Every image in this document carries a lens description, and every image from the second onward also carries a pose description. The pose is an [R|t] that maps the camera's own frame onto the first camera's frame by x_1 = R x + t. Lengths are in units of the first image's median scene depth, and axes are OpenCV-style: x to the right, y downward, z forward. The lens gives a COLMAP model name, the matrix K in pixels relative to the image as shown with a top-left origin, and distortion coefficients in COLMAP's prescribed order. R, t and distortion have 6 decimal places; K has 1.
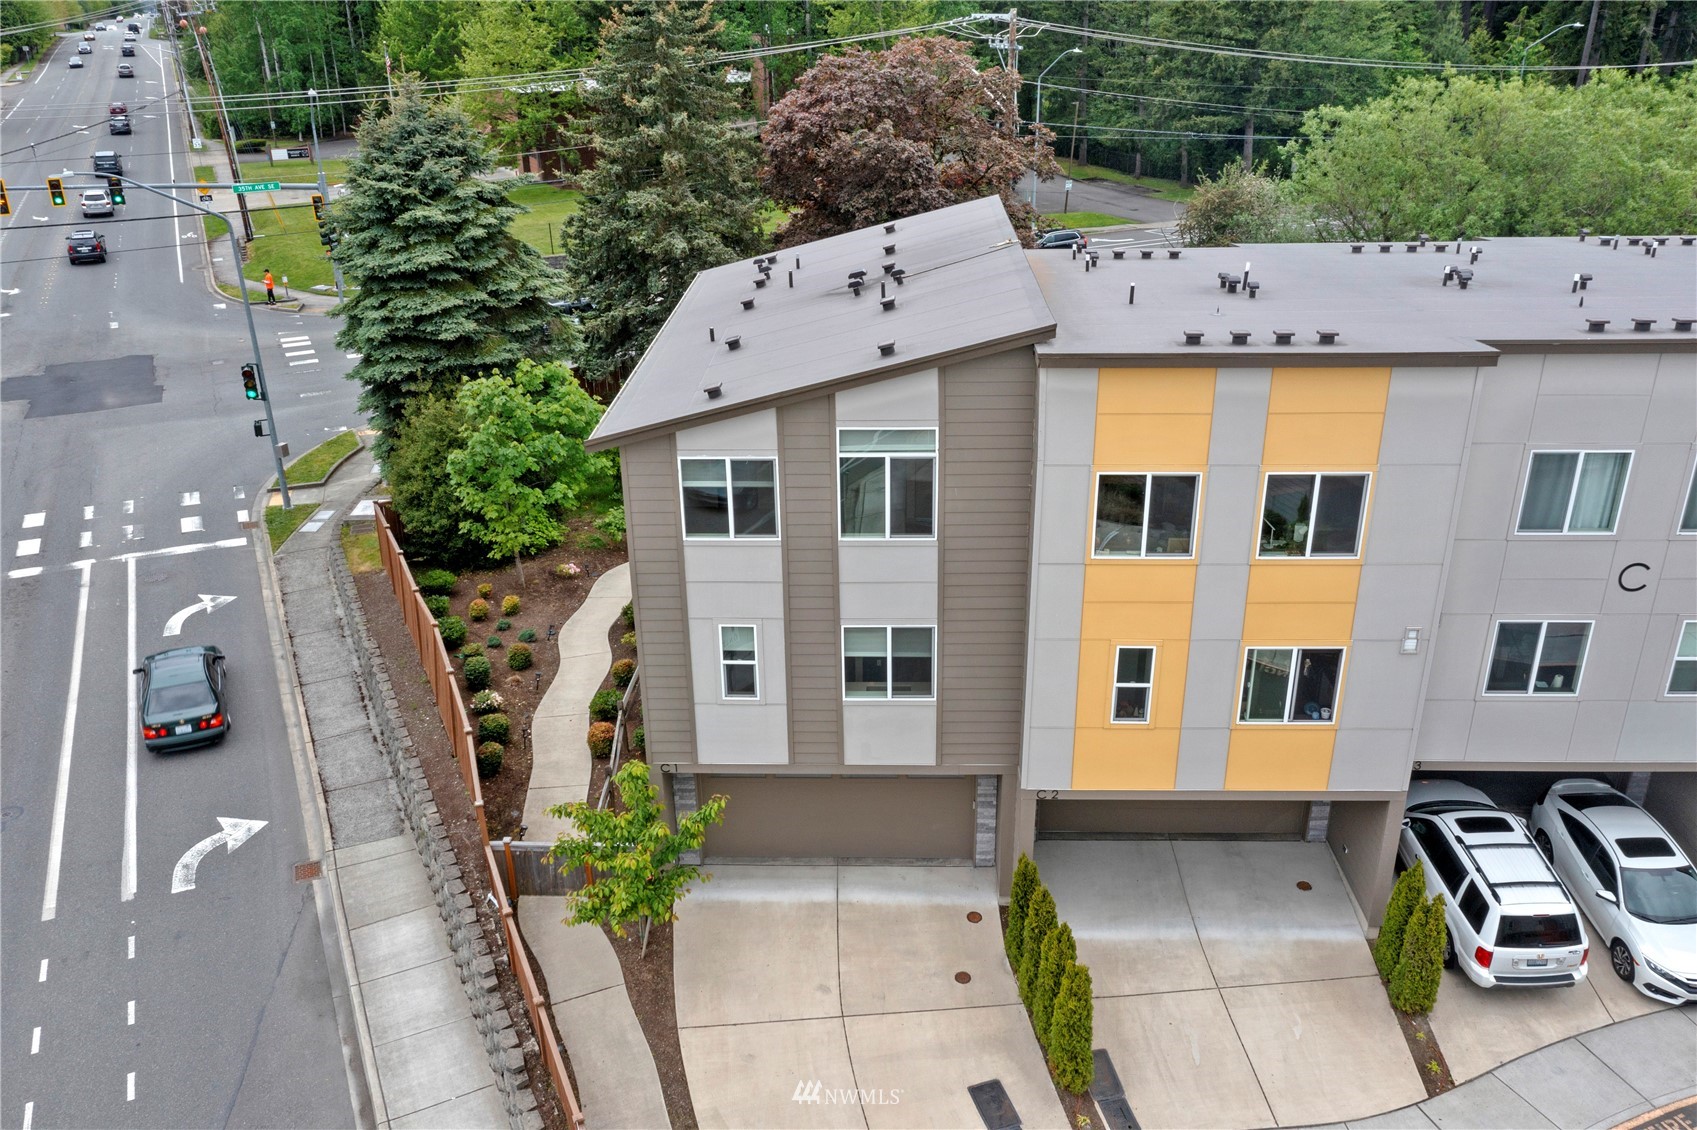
lens RADIAL K [[1331.7, 0, 848.4], [0, 1331.7, 582.5], [0, 0, 1]] dist [-0.007325, 0.008407]
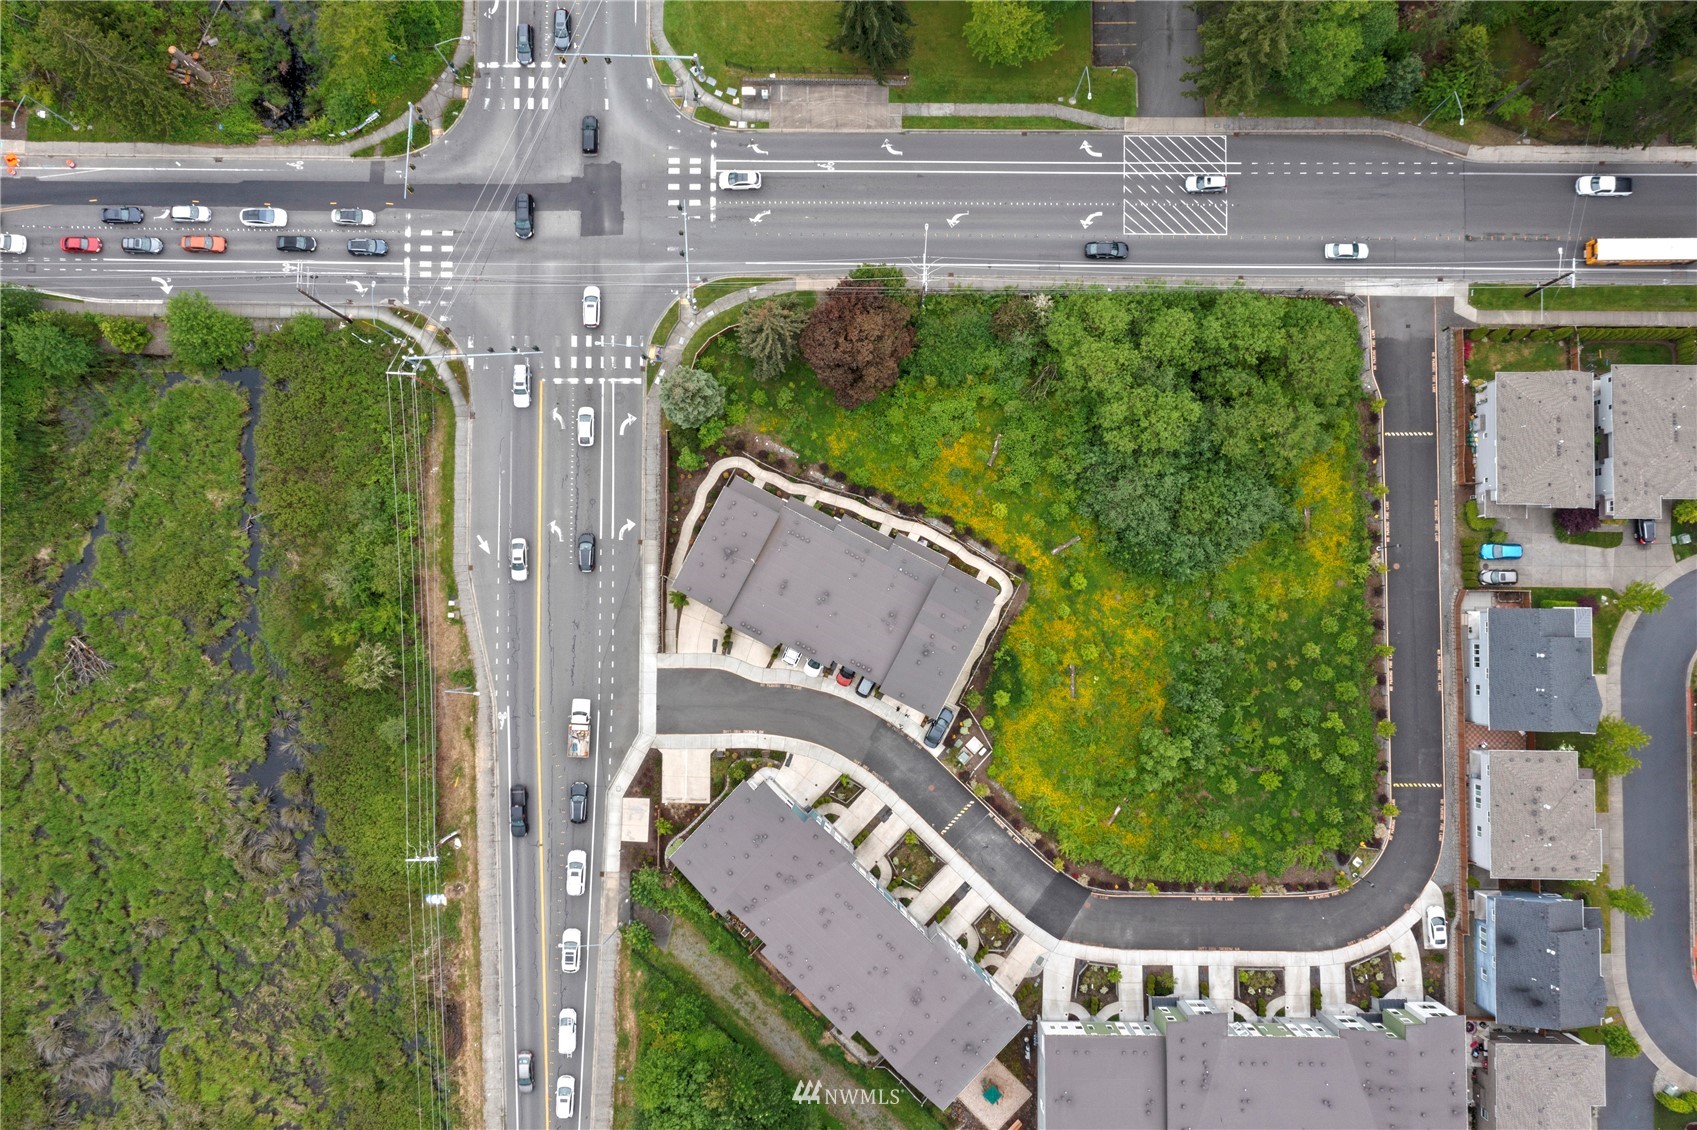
lens RADIAL K [[1331.7, 0, 848.4], [0, 1331.7, 582.5], [0, 0, 1]] dist [-0.007325, 0.008407]
pose [[0.901055, 0.432291, -0.035007, 0.848324], [-0.164884, 0.416097, 0.894247, -6.202763], [0.401141, -0.799993, 0.446203, -1.680496]]
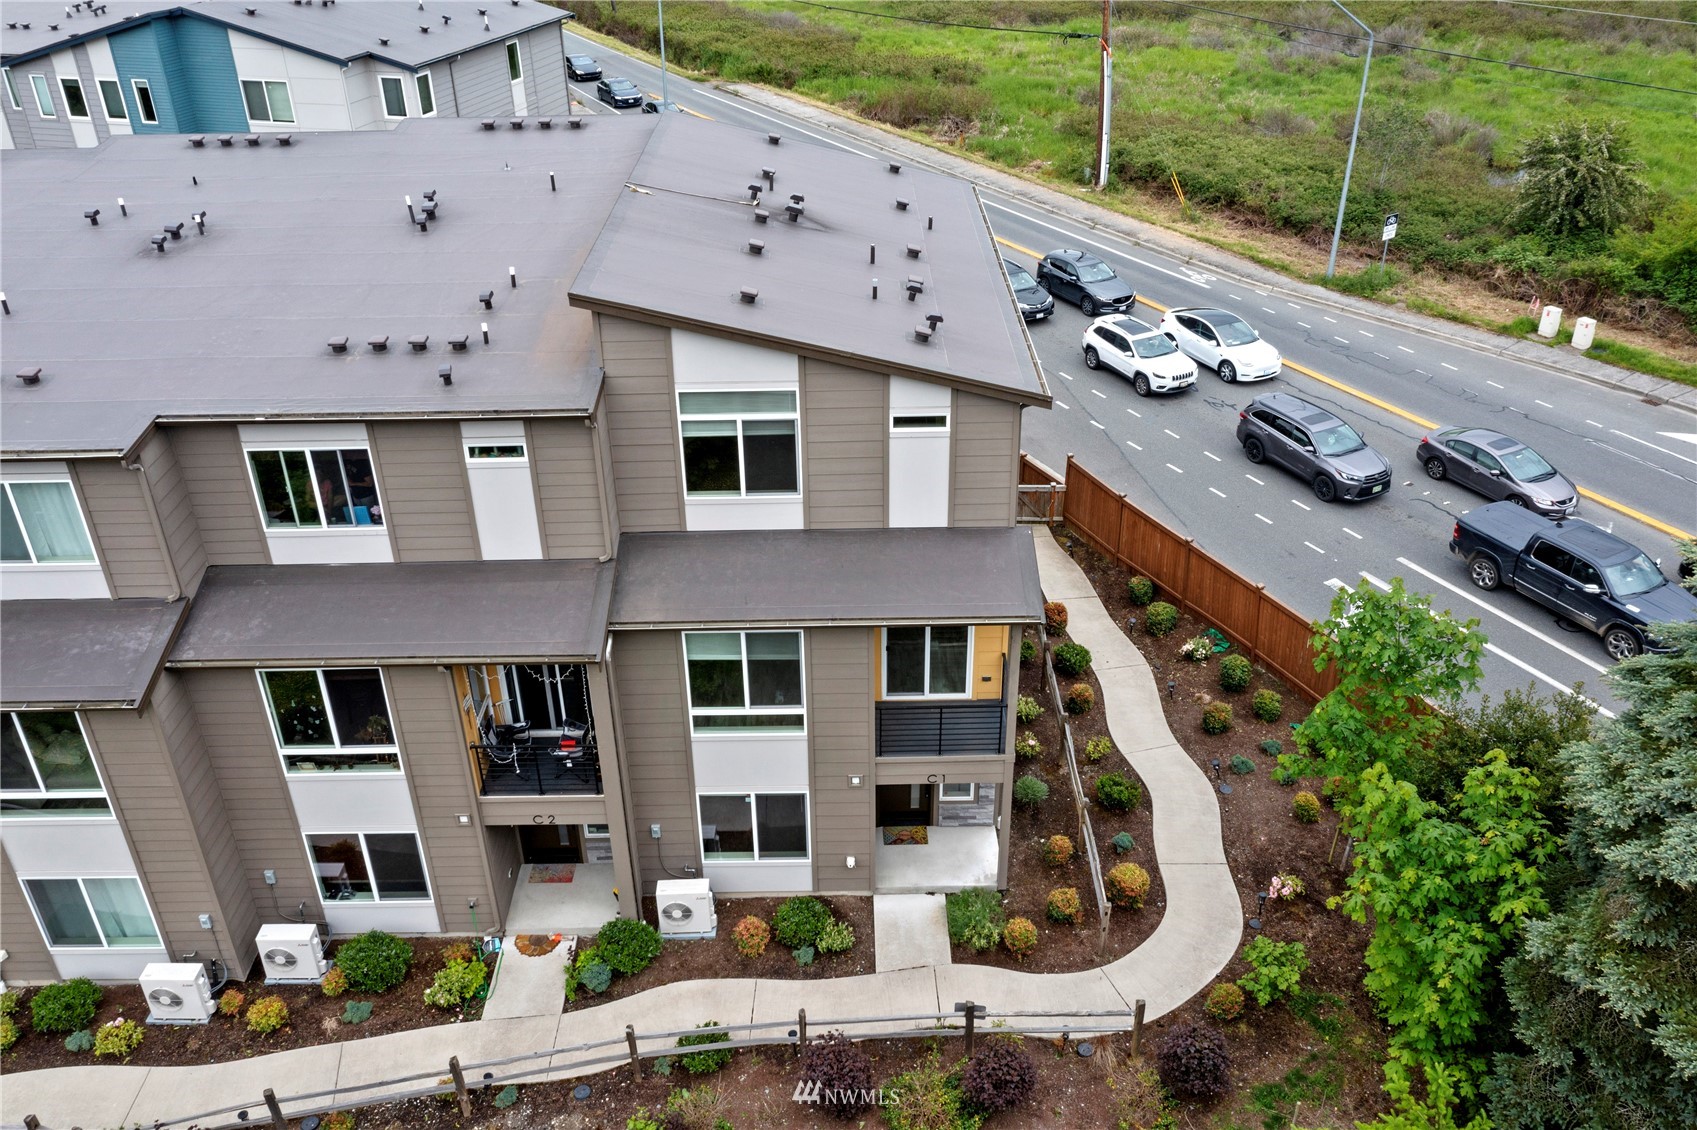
lens RADIAL K [[1331.7, 0, 848.4], [0, 1331.7, 582.5], [0, 0, 1]] dist [-0.007325, 0.008407]
pose [[-0.998789, 0.042865, -0.024168, 0.008724], [0.004520, 0.568975, 0.822343, -1.010298], [0.049001, 0.821237, -0.568479, 2.059224]]
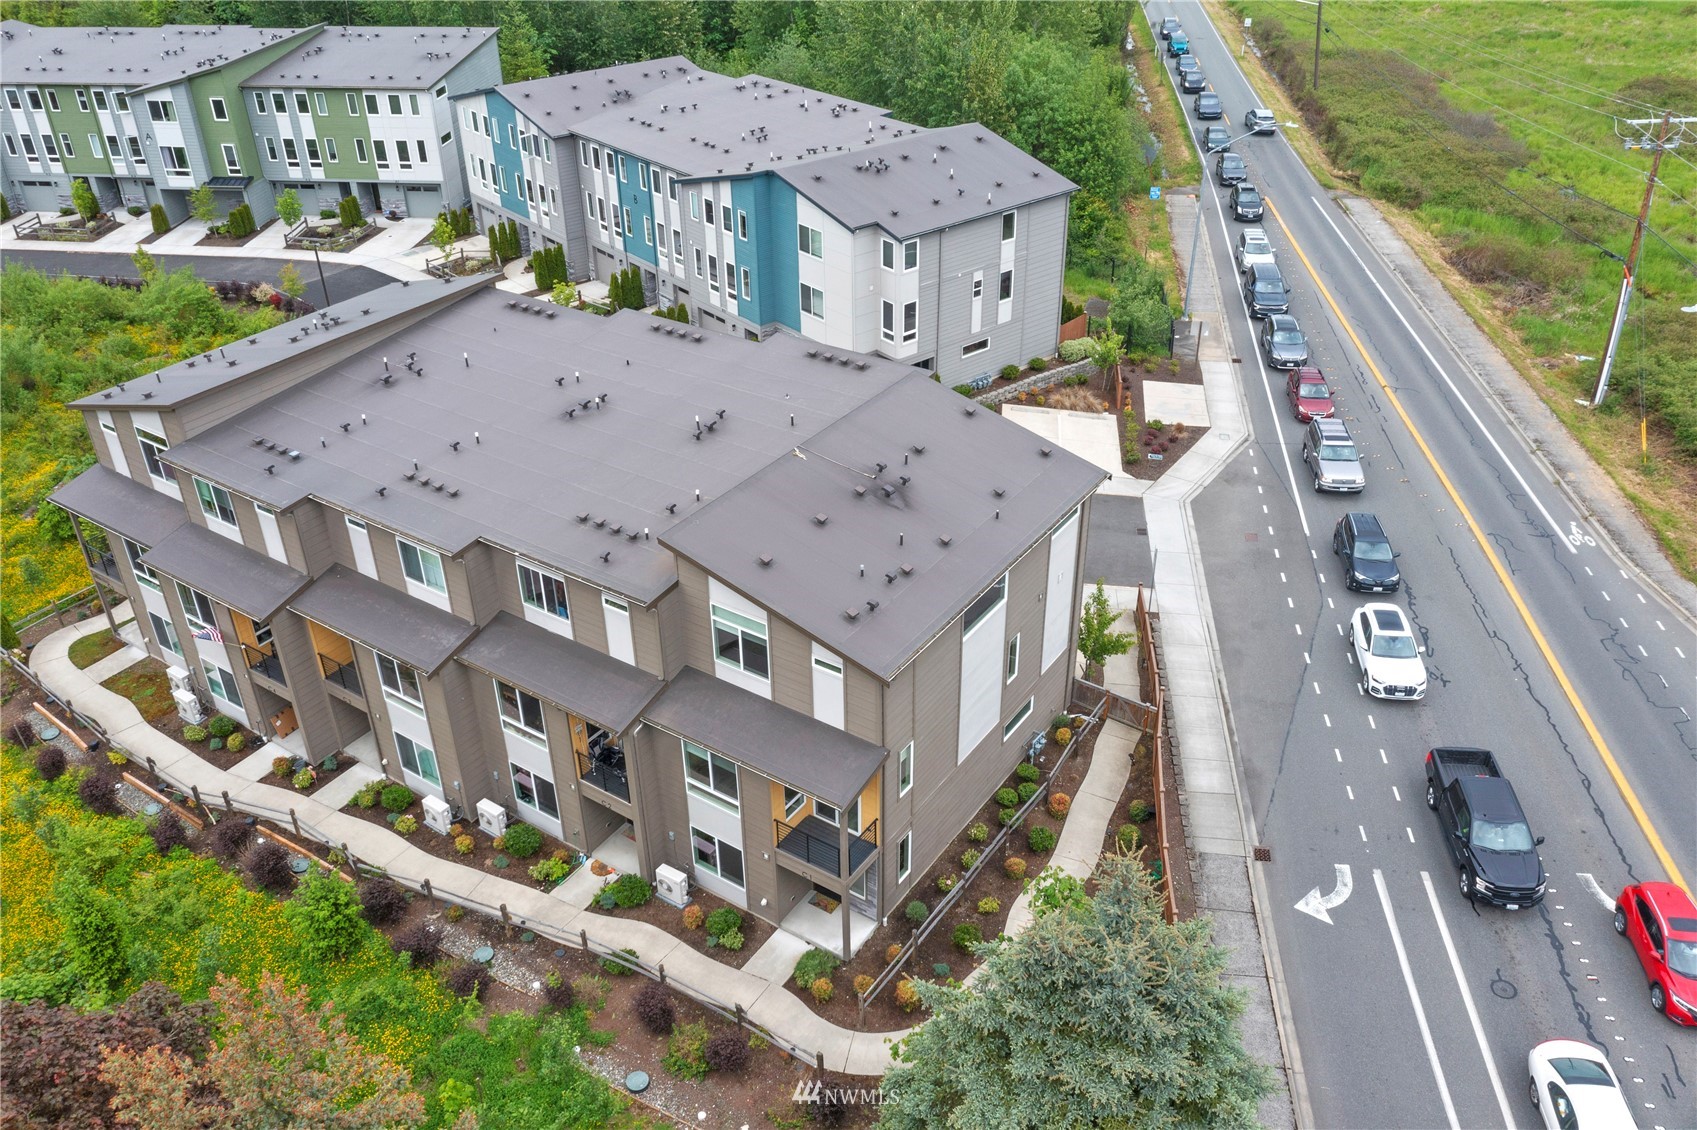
lens RADIAL K [[1331.7, 0, 848.4], [0, 1331.7, 582.5], [0, 0, 1]] dist [-0.007325, 0.008407]
pose [[-0.845479, -0.267940, 0.461924, -0.765073], [0.240963, 0.580519, 0.777776, -1.535466], [-0.476552, 0.768899, -0.426253, 1.998867]]
